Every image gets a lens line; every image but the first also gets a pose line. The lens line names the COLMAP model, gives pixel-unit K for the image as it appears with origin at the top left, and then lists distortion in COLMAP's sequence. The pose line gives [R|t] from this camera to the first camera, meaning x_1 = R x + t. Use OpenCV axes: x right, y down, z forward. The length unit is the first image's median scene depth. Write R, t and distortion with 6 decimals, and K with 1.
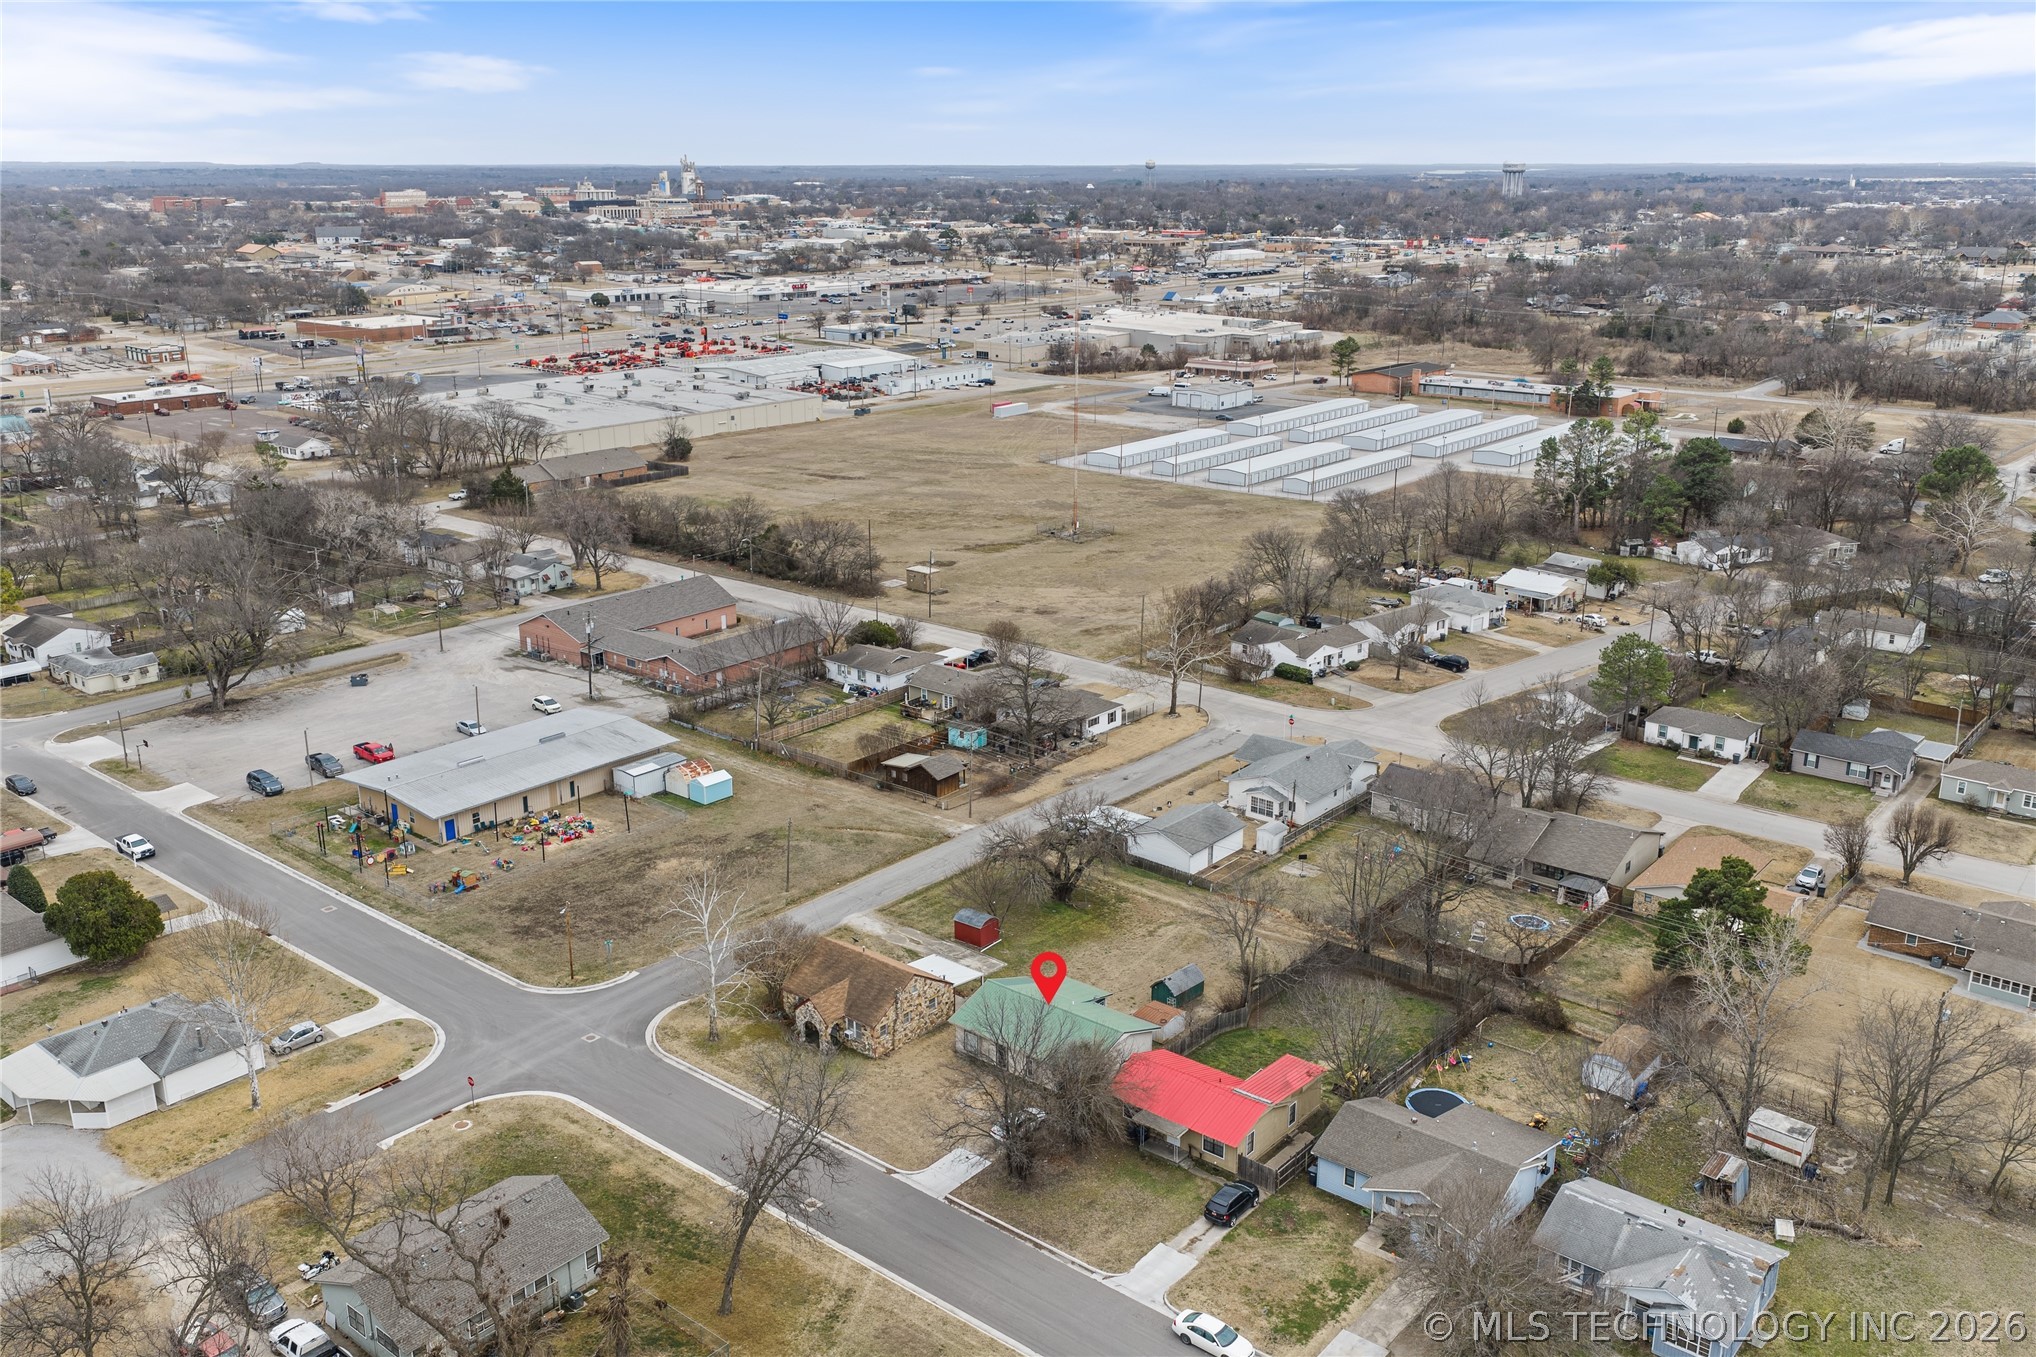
lens RADIAL K [[1712.3, 0, 1012.1], [0, 1712.3, 618.4], [0, 0, 1]] dist [0.005173, -0.007439]
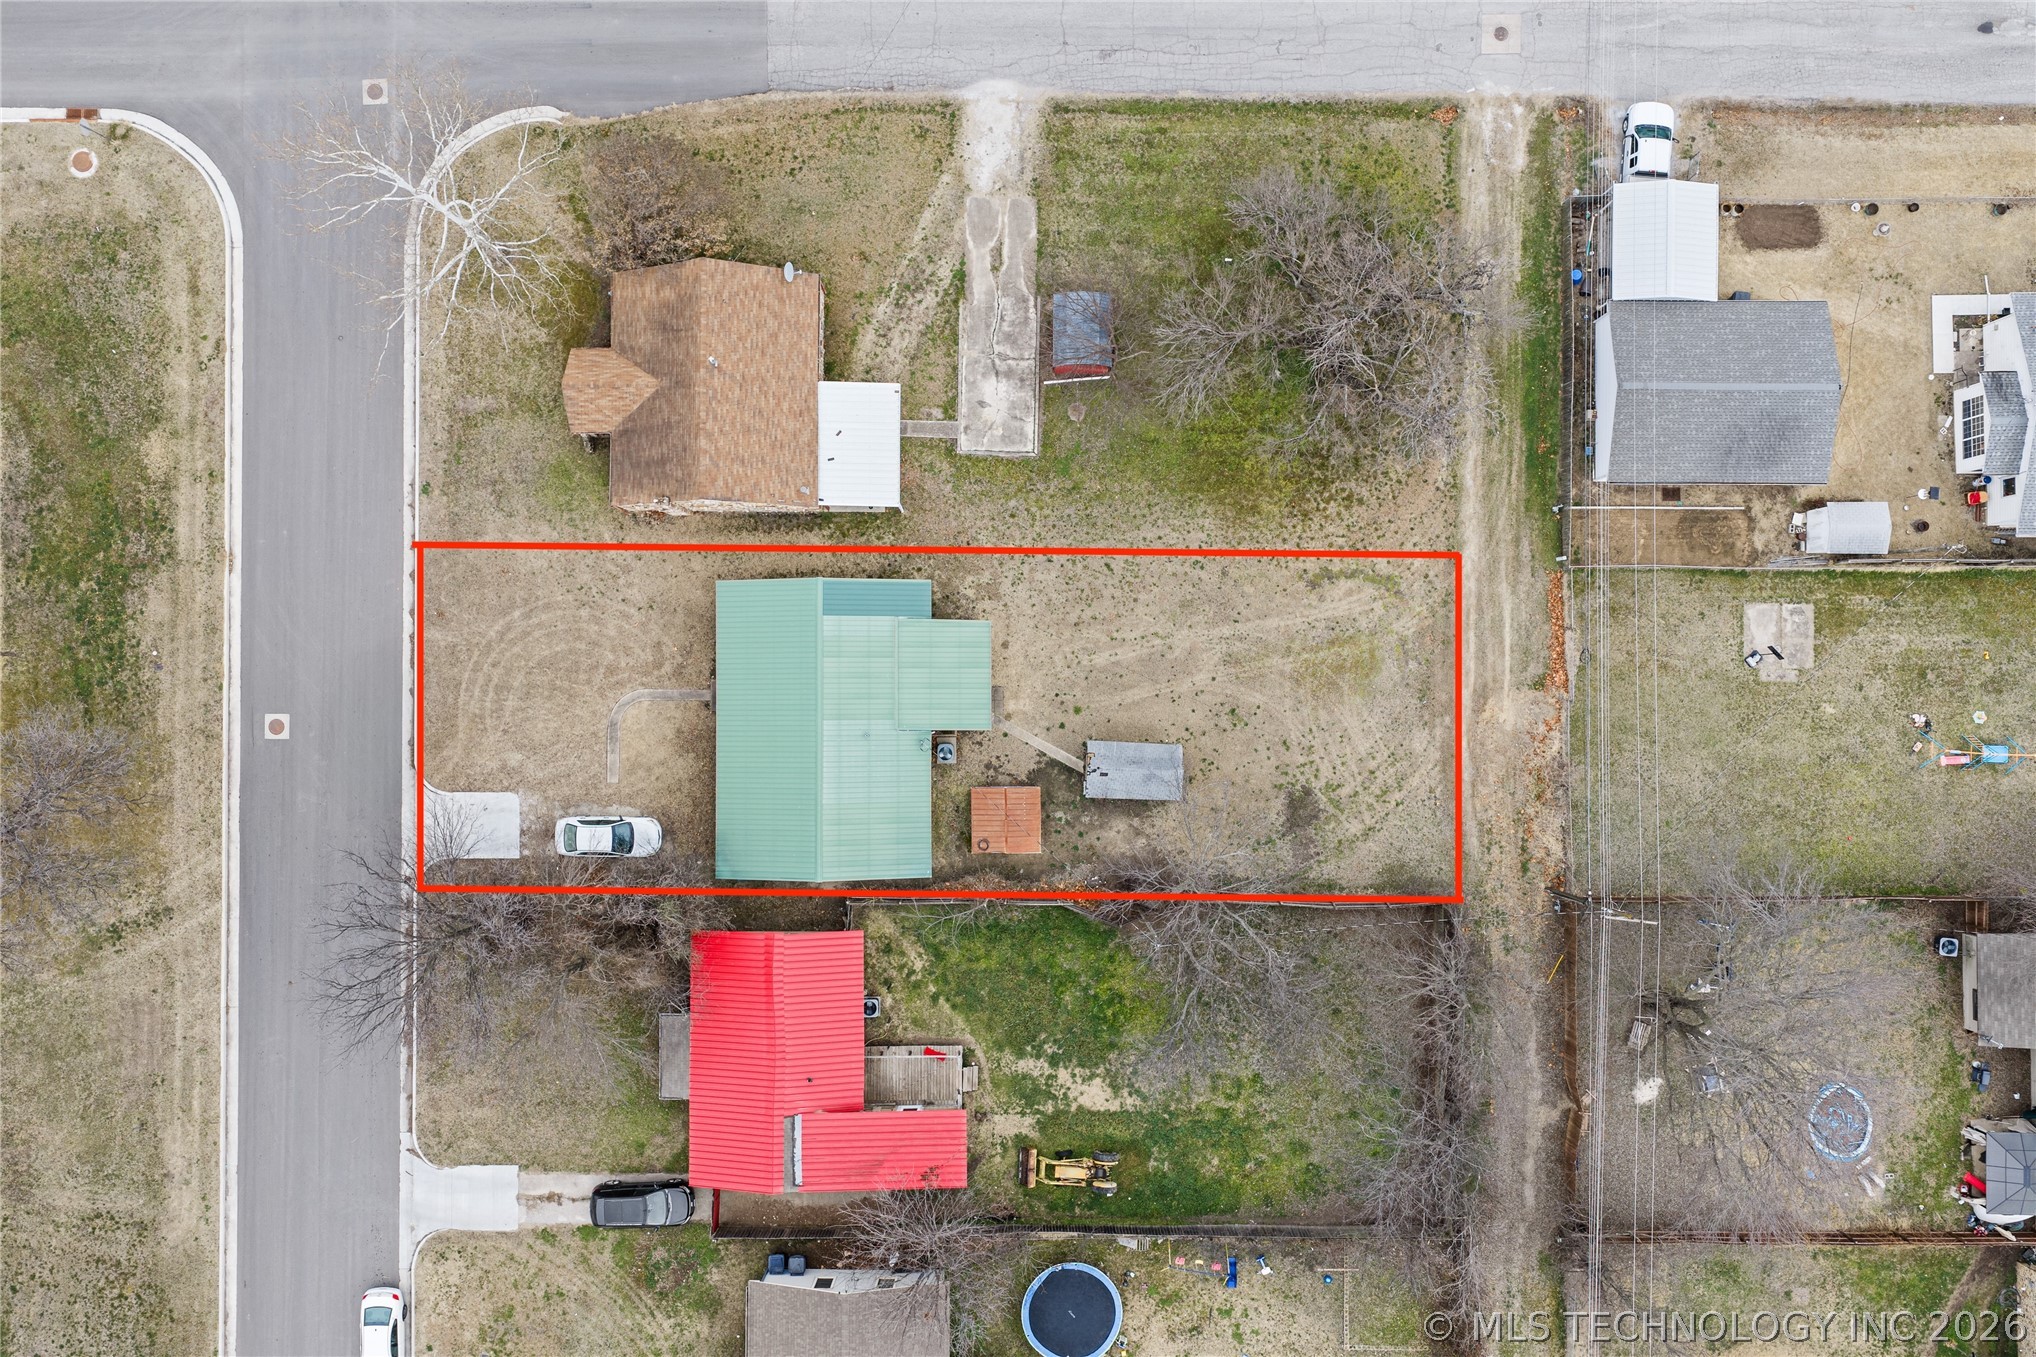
lens RADIAL K [[1712.3, 0, 1012.1], [0, 1712.3, 618.4], [0, 0, 1]] dist [0.005173, -0.007439]
pose [[0.642842, 0.765599, -0.024741, 0.034865], [-0.184989, 0.186509, 0.964880, -0.232634], [0.743326, -0.615688, 0.261524, 0.624091]]
